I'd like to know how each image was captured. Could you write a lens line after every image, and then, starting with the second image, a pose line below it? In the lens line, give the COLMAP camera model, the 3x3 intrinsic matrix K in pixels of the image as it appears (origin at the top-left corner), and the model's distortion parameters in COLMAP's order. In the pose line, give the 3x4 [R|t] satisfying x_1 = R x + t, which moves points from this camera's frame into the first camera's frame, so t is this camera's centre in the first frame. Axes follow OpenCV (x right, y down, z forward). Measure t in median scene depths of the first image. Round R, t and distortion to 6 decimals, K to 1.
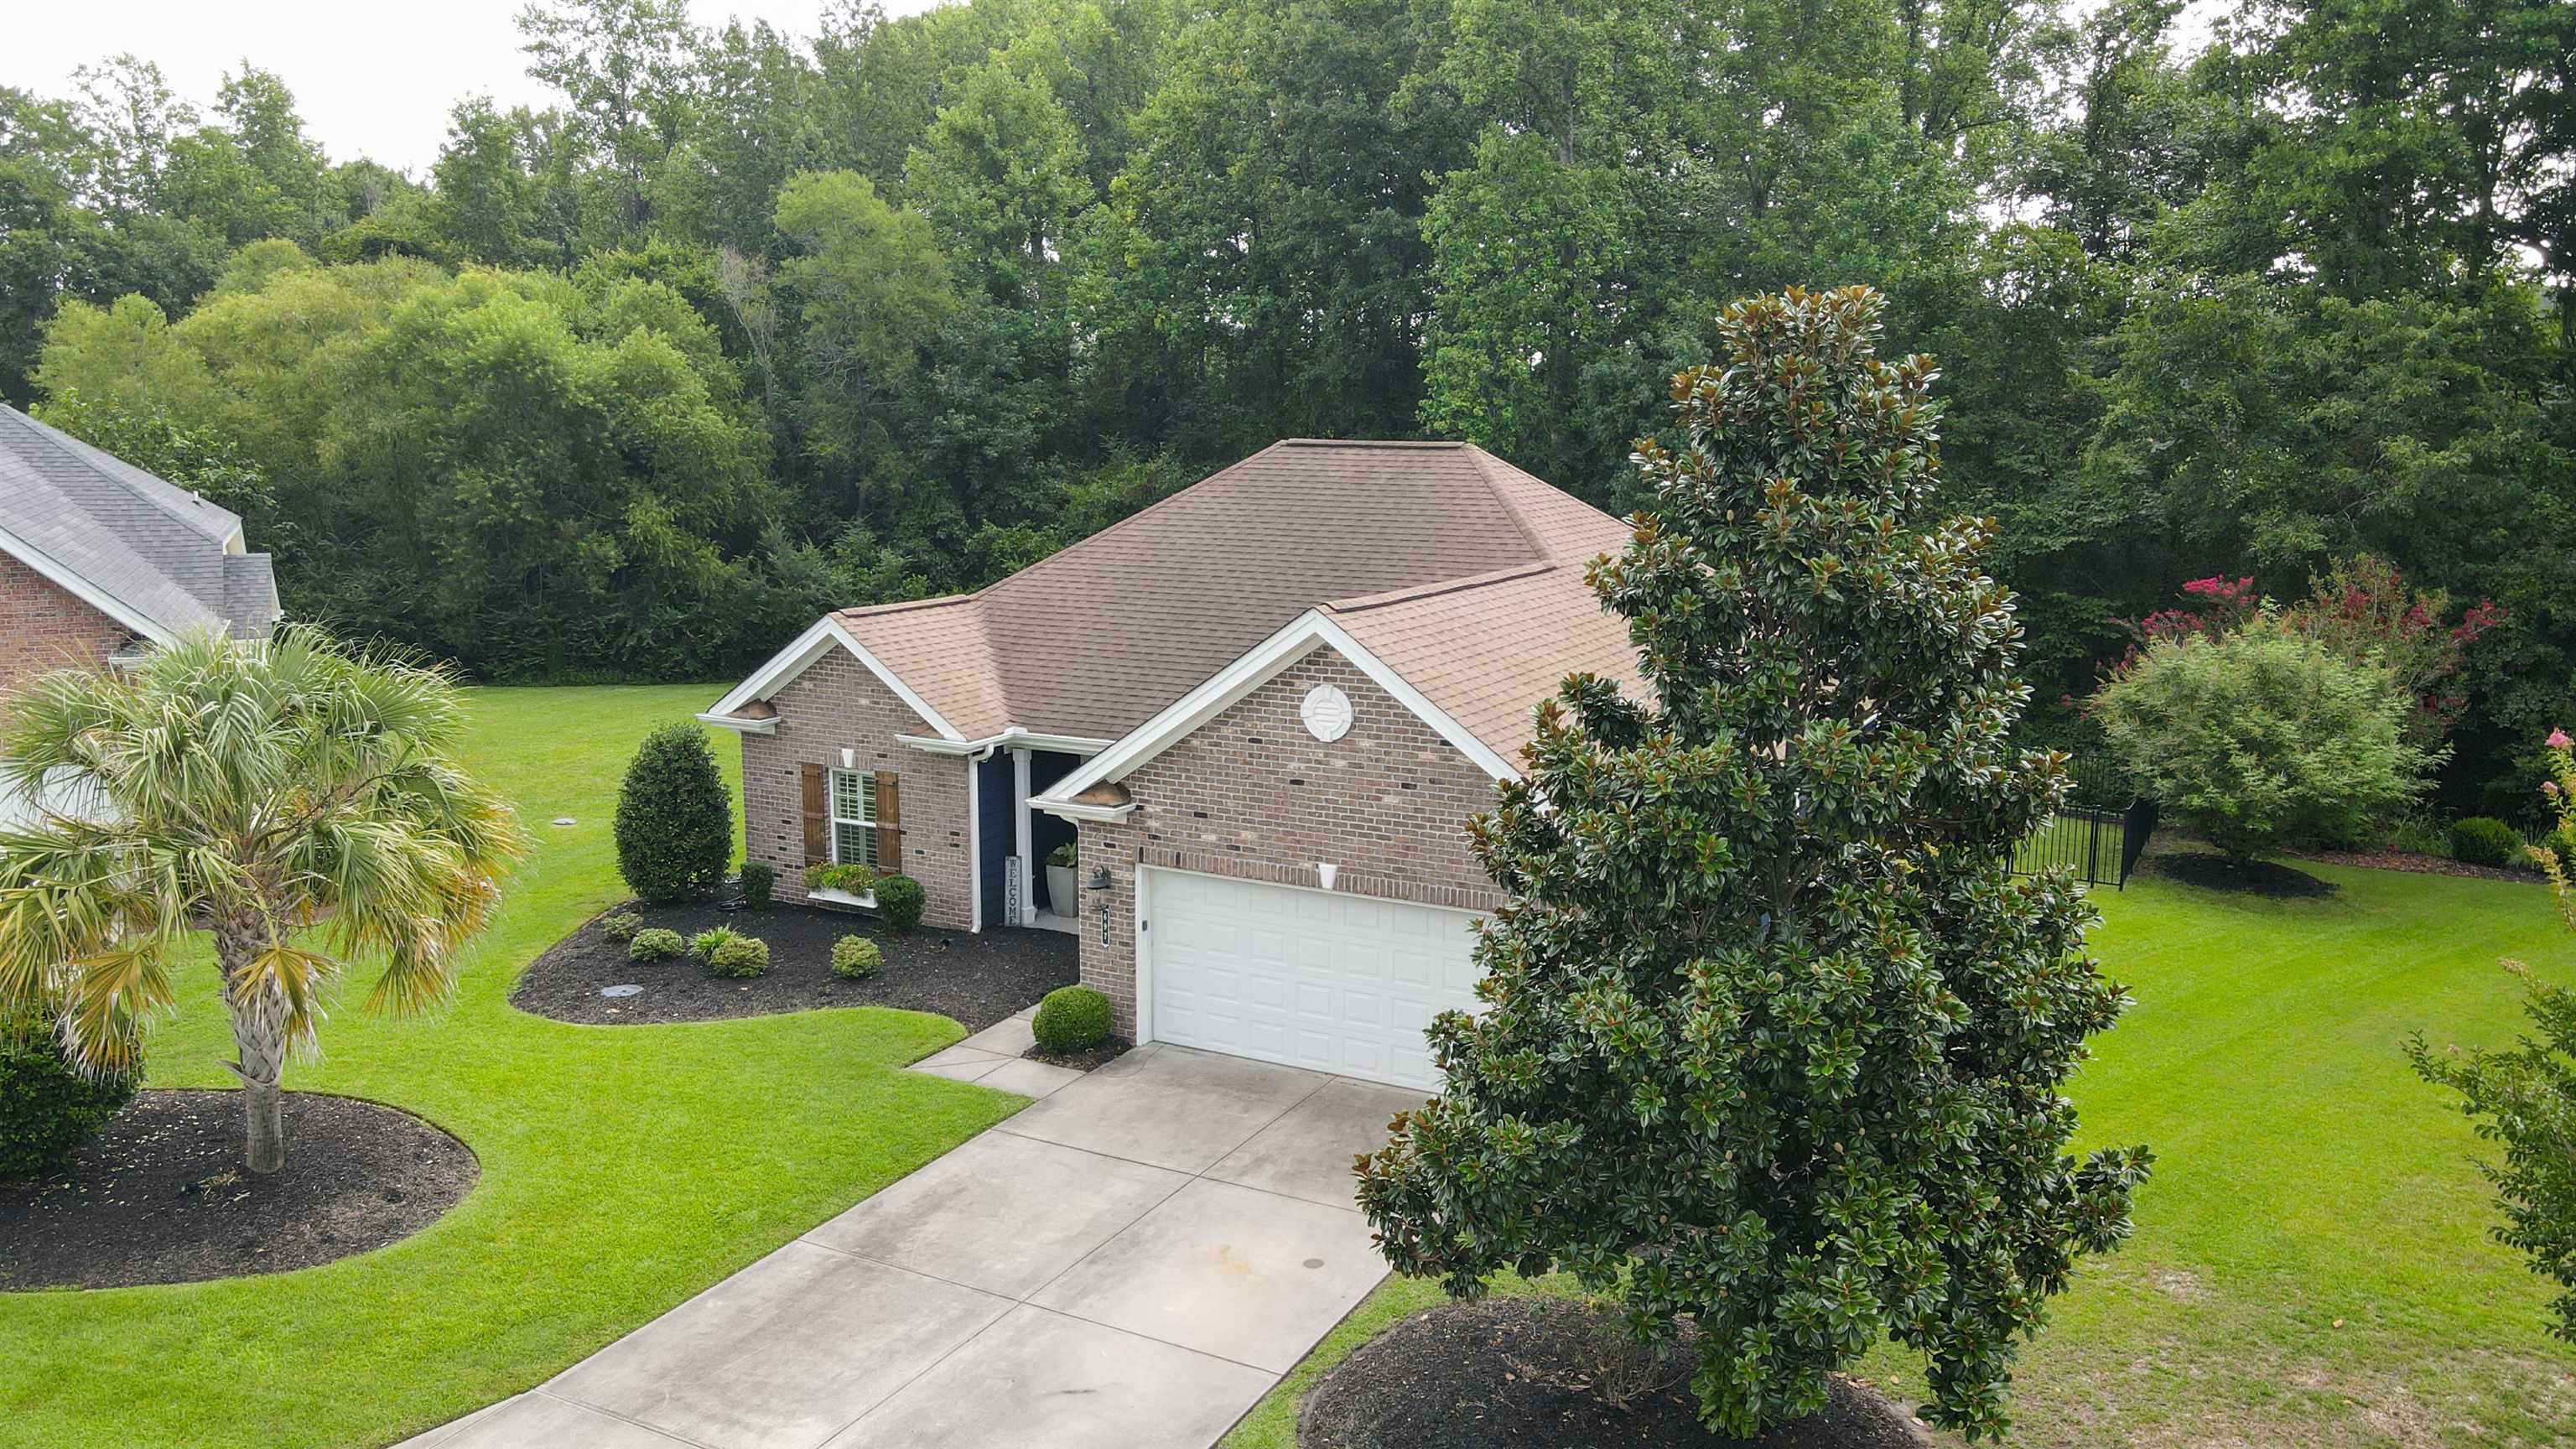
lens RADIAL K [[1894.9, 0, 1284.9], [0, 1894.9, 728.2], [0, 0, 1]] dist [-0.001948, 0.024656]
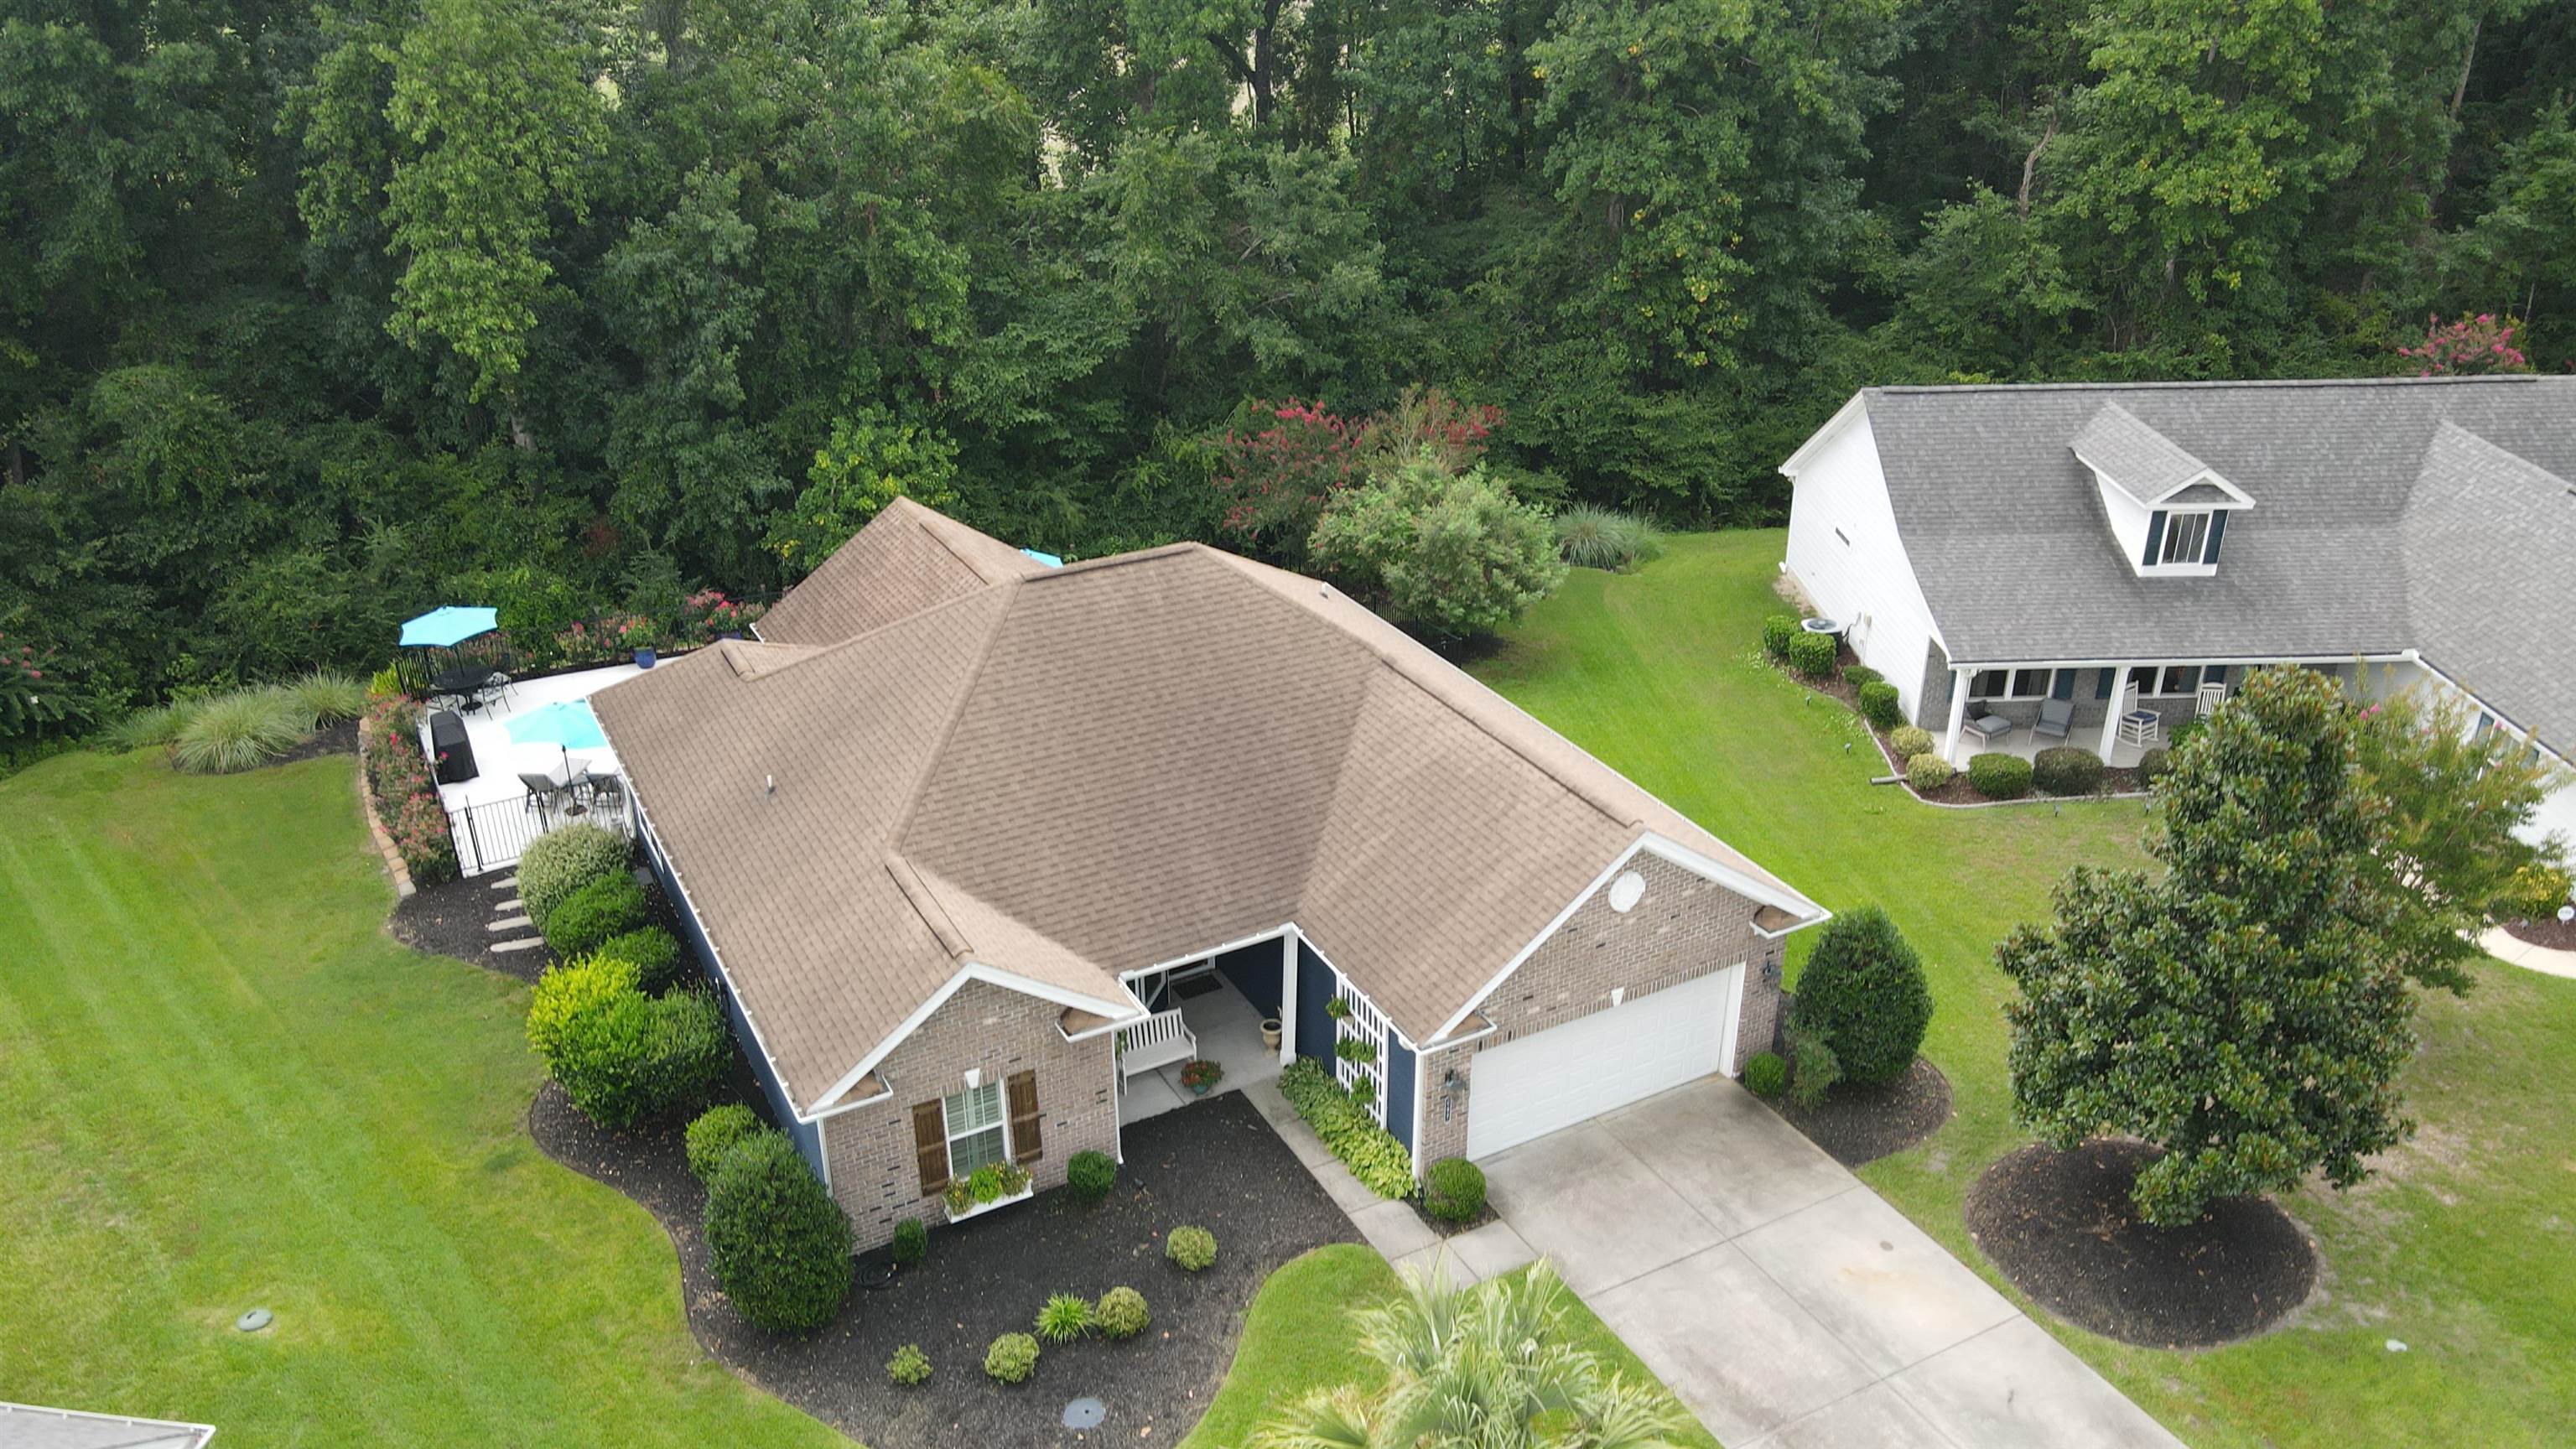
lens RADIAL K [[1894.9, 0, 1284.9], [0, 1894.9, 728.2], [0, 0, 1]] dist [-0.001948, 0.024656]
pose [[0.550872, -0.370156, 0.748013, -0.996348], [0.145989, 0.925184, 0.350317, -0.576995], [-0.821722, -0.083778, 0.563697, 0.434071]]
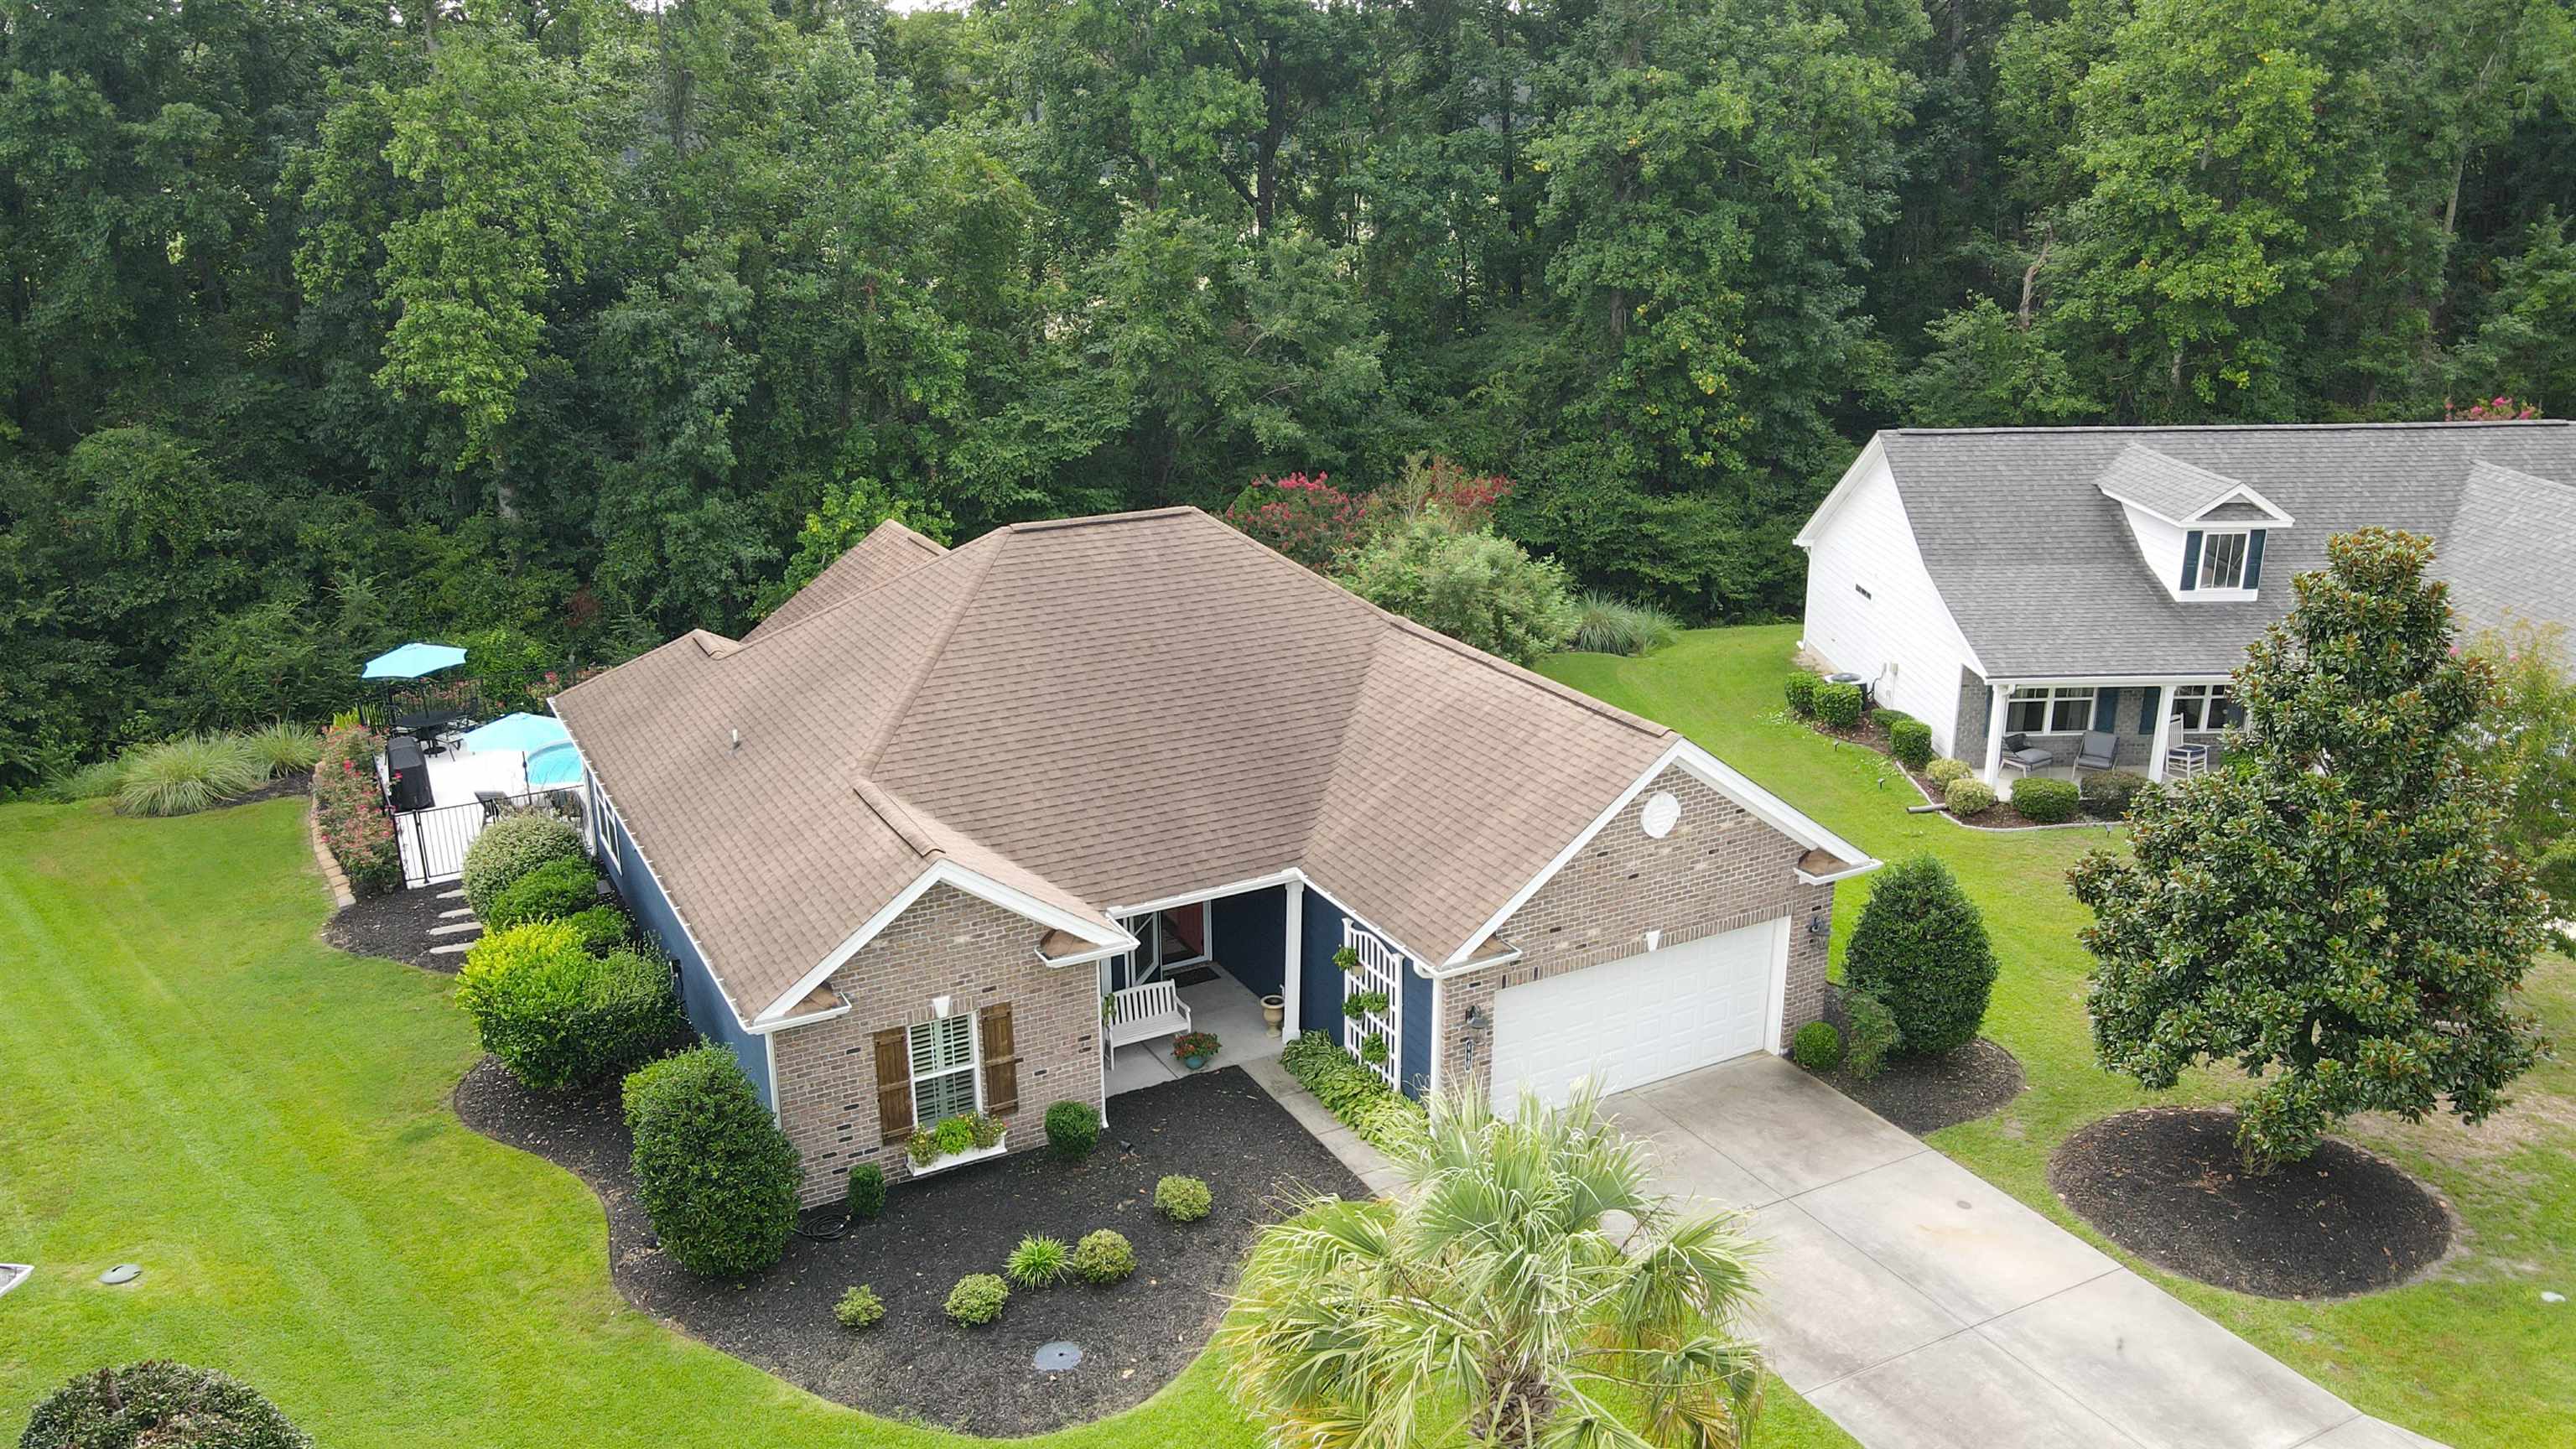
lens RADIAL K [[1894.9, 0, 1284.9], [0, 1894.9, 728.2], [0, 0, 1]] dist [-0.001948, 0.024656]
pose [[0.551492, -0.263574, 0.791445, -0.996084], [0.146654, 0.964628, 0.219058, -0.341911], [-0.821188, -0.004740, 0.570638, 0.476836]]
